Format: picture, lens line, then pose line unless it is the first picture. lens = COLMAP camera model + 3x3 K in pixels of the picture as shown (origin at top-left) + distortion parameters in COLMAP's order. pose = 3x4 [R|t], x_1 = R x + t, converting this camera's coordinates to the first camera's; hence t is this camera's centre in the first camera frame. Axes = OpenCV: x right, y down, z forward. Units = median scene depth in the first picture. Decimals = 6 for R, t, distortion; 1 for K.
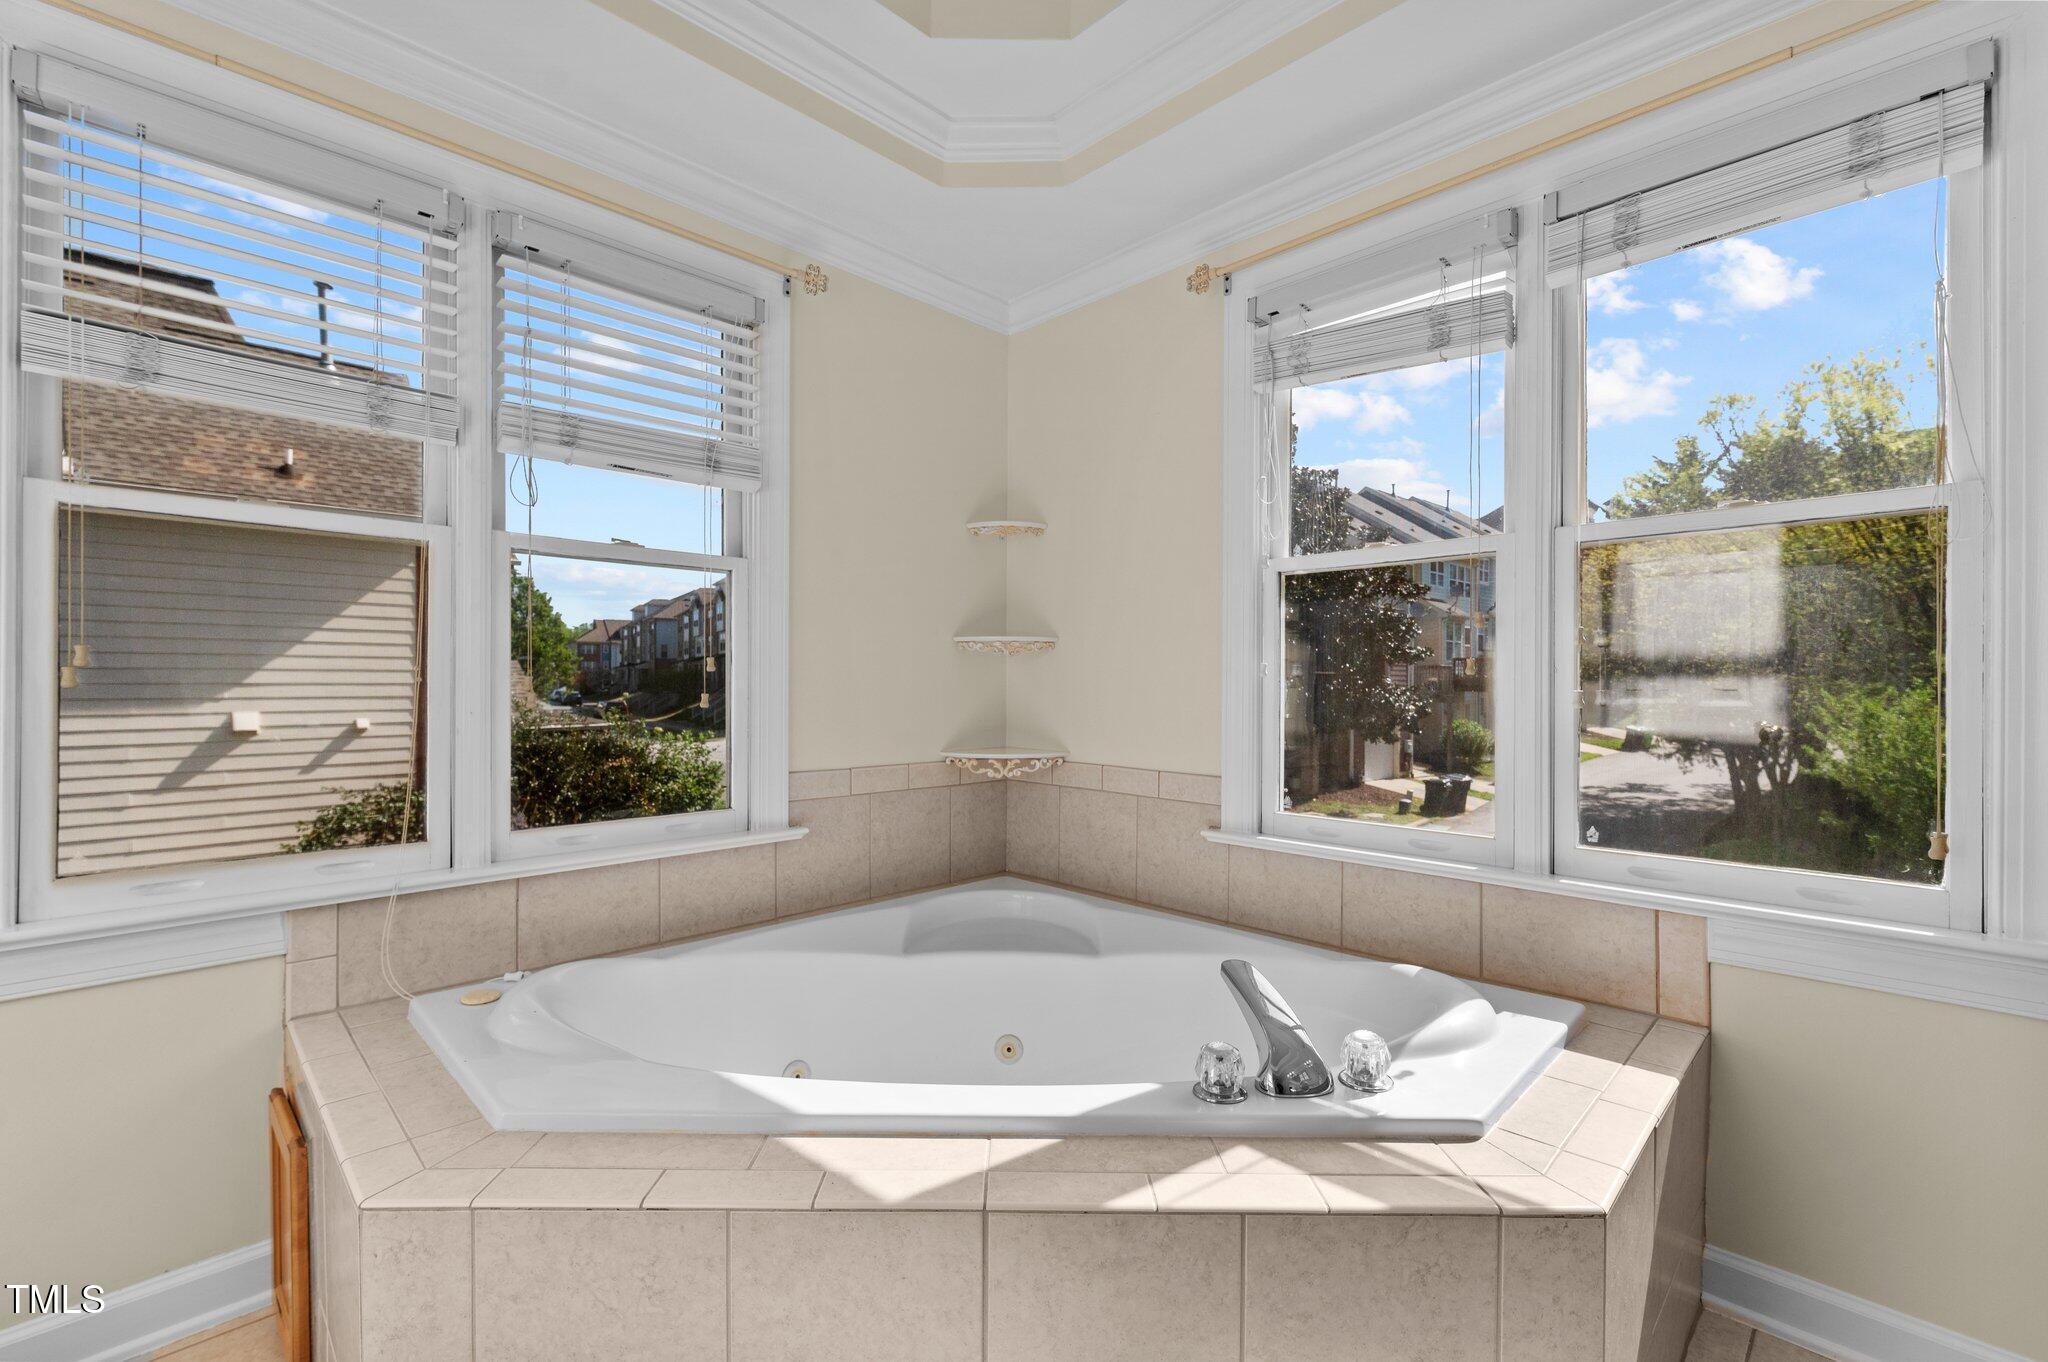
lens RADIAL K [[900.8, 0, 1007.1], [0, 900.8, 685.6], [0, 0, 1]] dist [-0.000690, -0.000535]
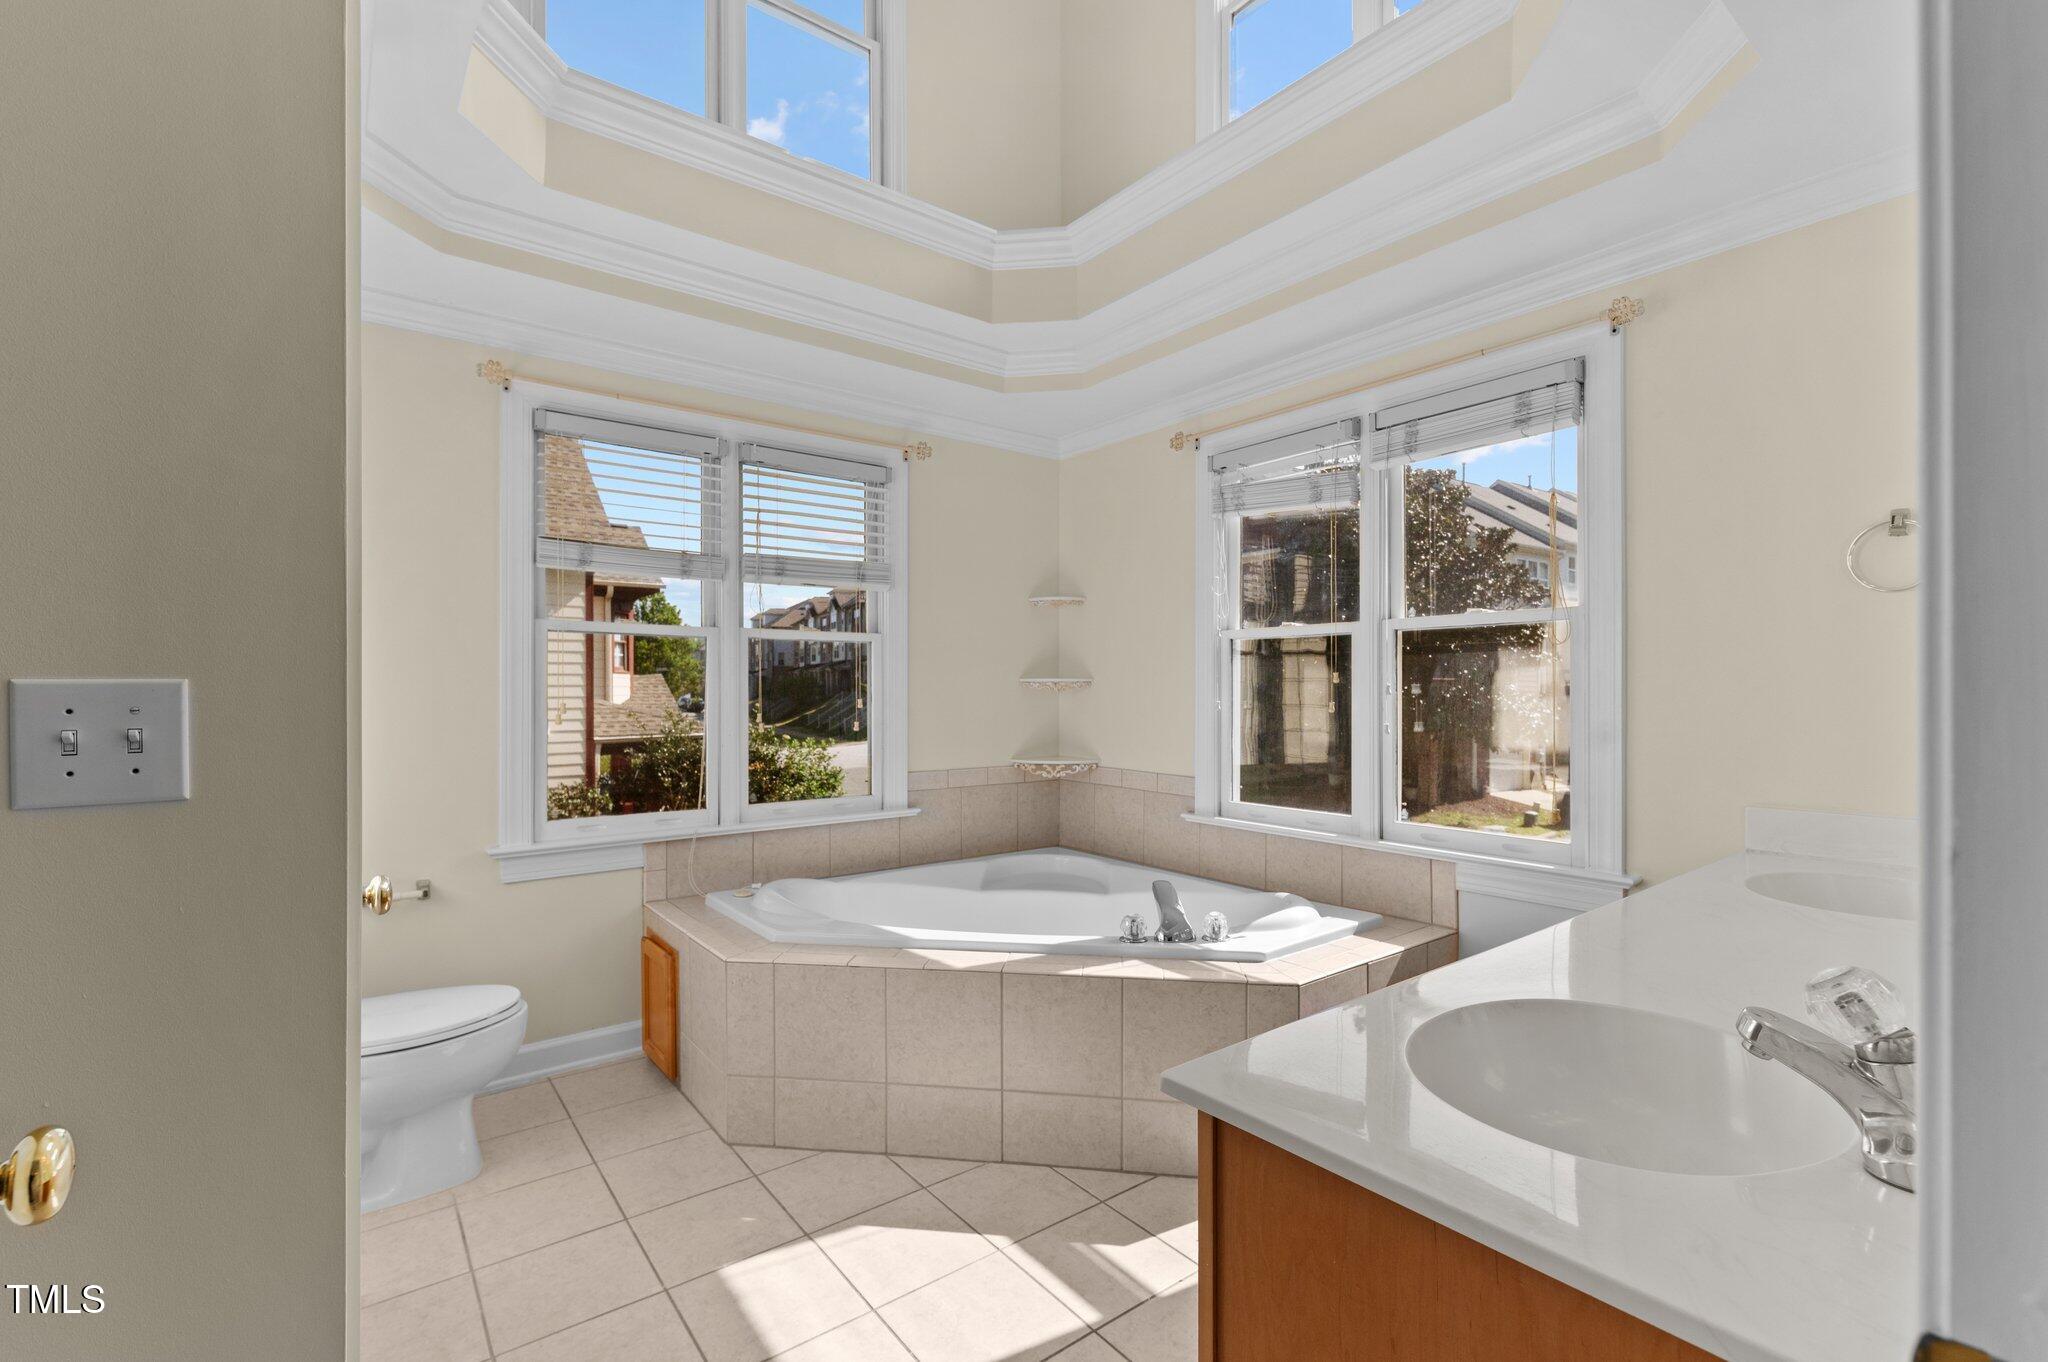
lens RADIAL K [[893.2, 0, 982.4], [0, 893.2, 683.0], [0, 0, 1]] dist [0.000945, 0.000052]
pose [[0.989248, -0.006392, -0.146109, 0.128963], [0.004765, 0.999923, -0.011485, -0.044859], [0.146171, 0.010665, 0.989202, -0.591590]]
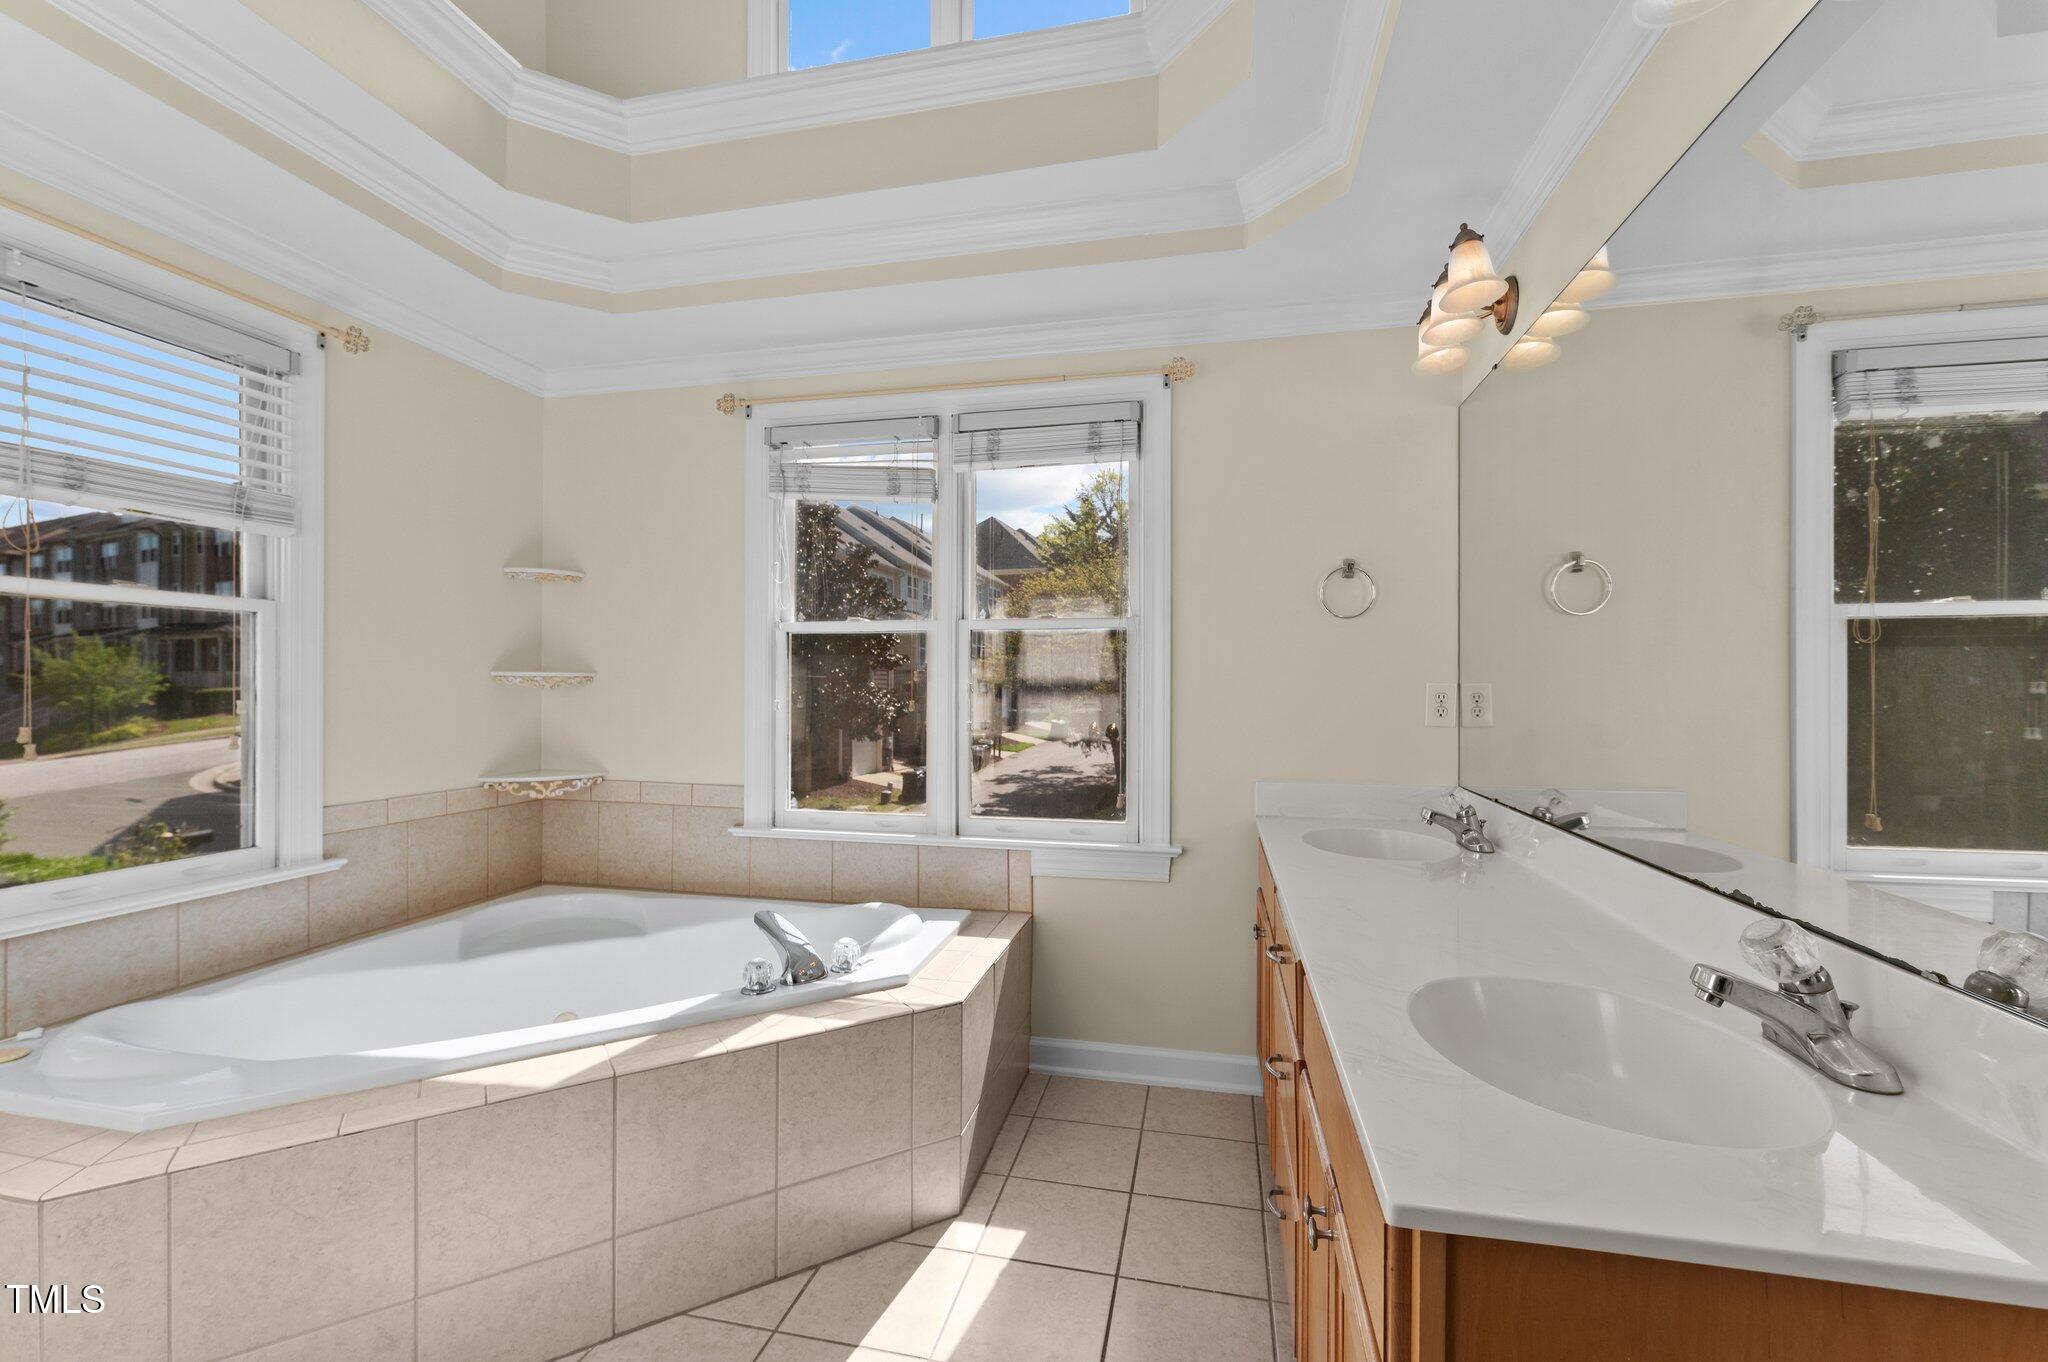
lens RADIAL K [[885.6, 0, 1017.0], [0, 885.6, 681.5], [0, 0, 1]] dist [0.000080, -0.000437]
pose [[0.846203, 0.001224, 0.532859, -0.133519], [0.002373, 0.999979, -0.006065, -0.049516], [-0.532855, 0.006396, 0.846182, -0.357780]]
